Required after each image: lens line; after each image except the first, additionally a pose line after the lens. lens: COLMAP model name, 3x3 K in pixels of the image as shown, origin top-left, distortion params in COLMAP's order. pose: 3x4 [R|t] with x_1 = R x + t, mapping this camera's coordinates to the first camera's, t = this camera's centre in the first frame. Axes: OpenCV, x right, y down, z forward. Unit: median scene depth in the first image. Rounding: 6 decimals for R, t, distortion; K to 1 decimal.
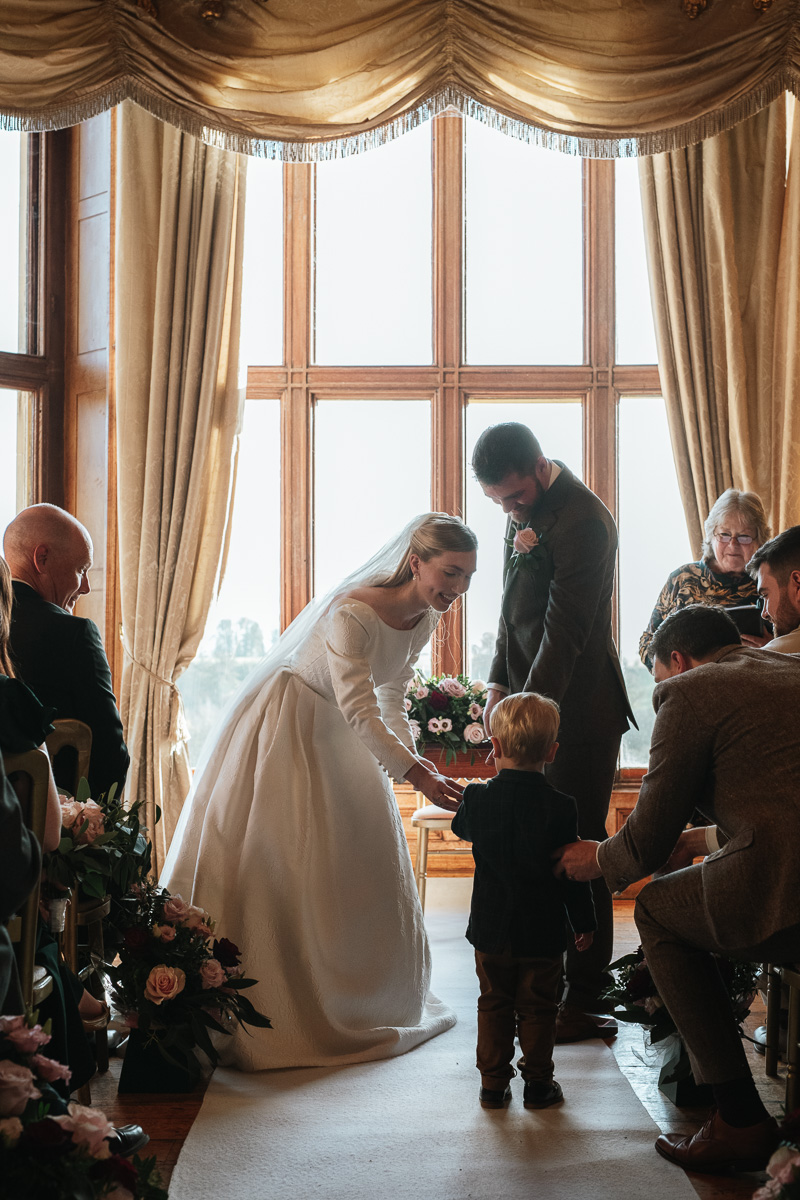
lens RADIAL K [[1679.1, 0, 390.6], [0, 1679.1, 592.1], [0, 0, 1]] dist [0.001399, 0.000000]
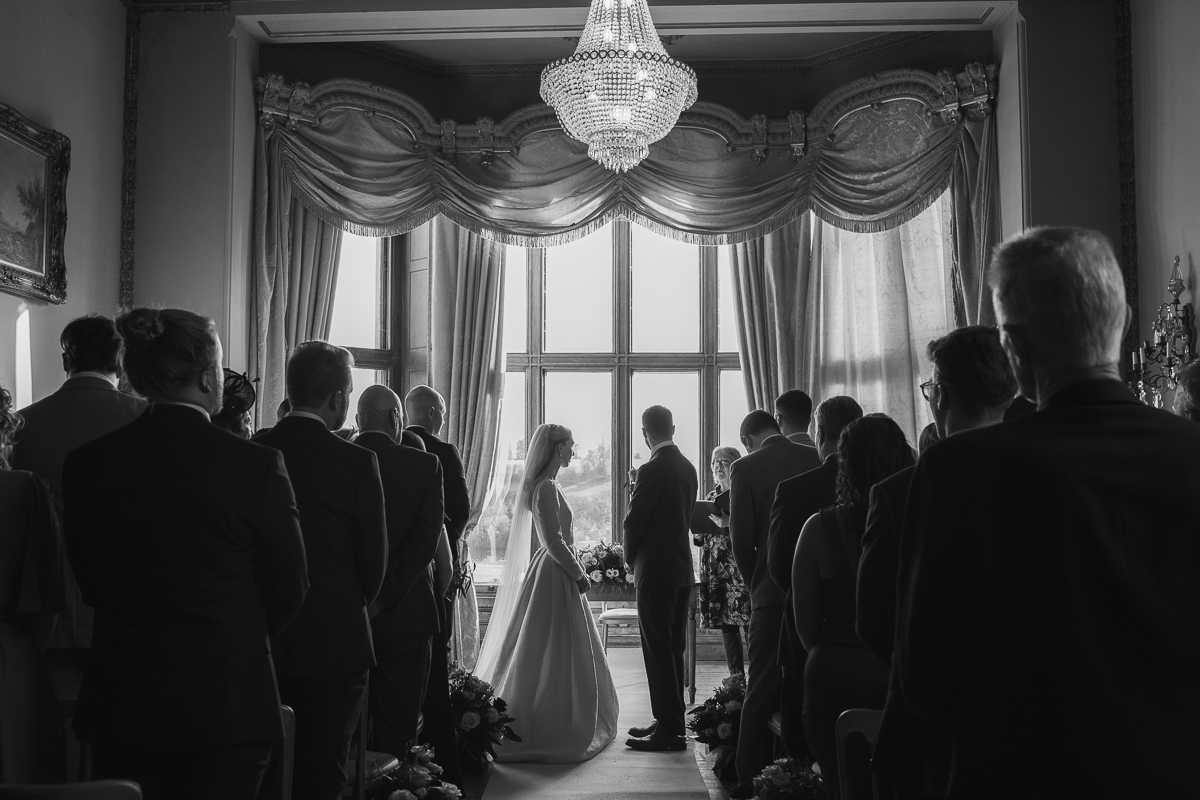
lens RADIAL K [[1172.4, 0, 575.7], [0, 1172.4, 412.9], [0, 0, 1]] dist [-0.068797, 0.000000]
pose [[0.999794, -0.000084, -0.020319, 0.012737], [0.000053, 0.999999, -0.001568, -0.078261], [0.020320, 0.001567, 0.999792, -0.234688]]
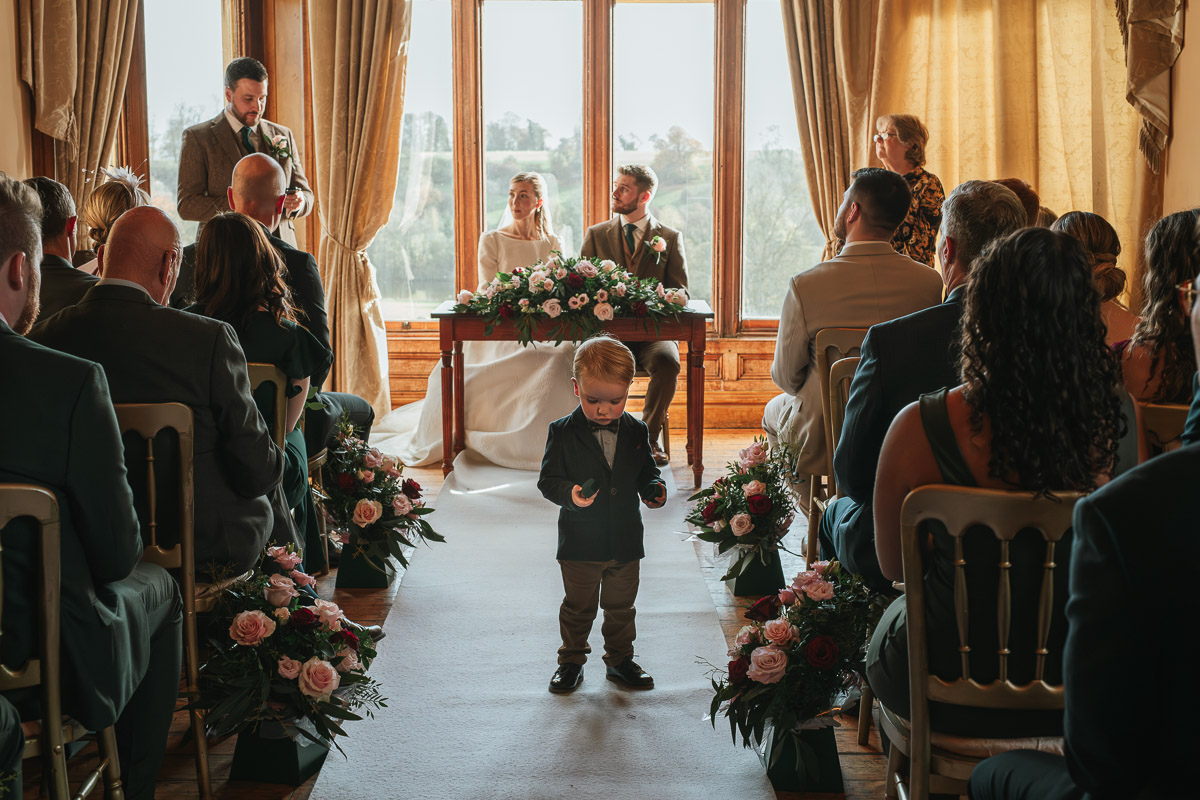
lens RADIAL K [[1679.1, 0, 612.0], [0, 1679.1, 401.7], [0, 0, 1]] dist [0.001399, 0.000000]
pose [[0.999781, -0.001028, 0.020880, 0.021591], [-0.002854, 0.982729, 0.185027, -0.063509], [-0.020709, -0.185046, 0.982512, -0.195355]]
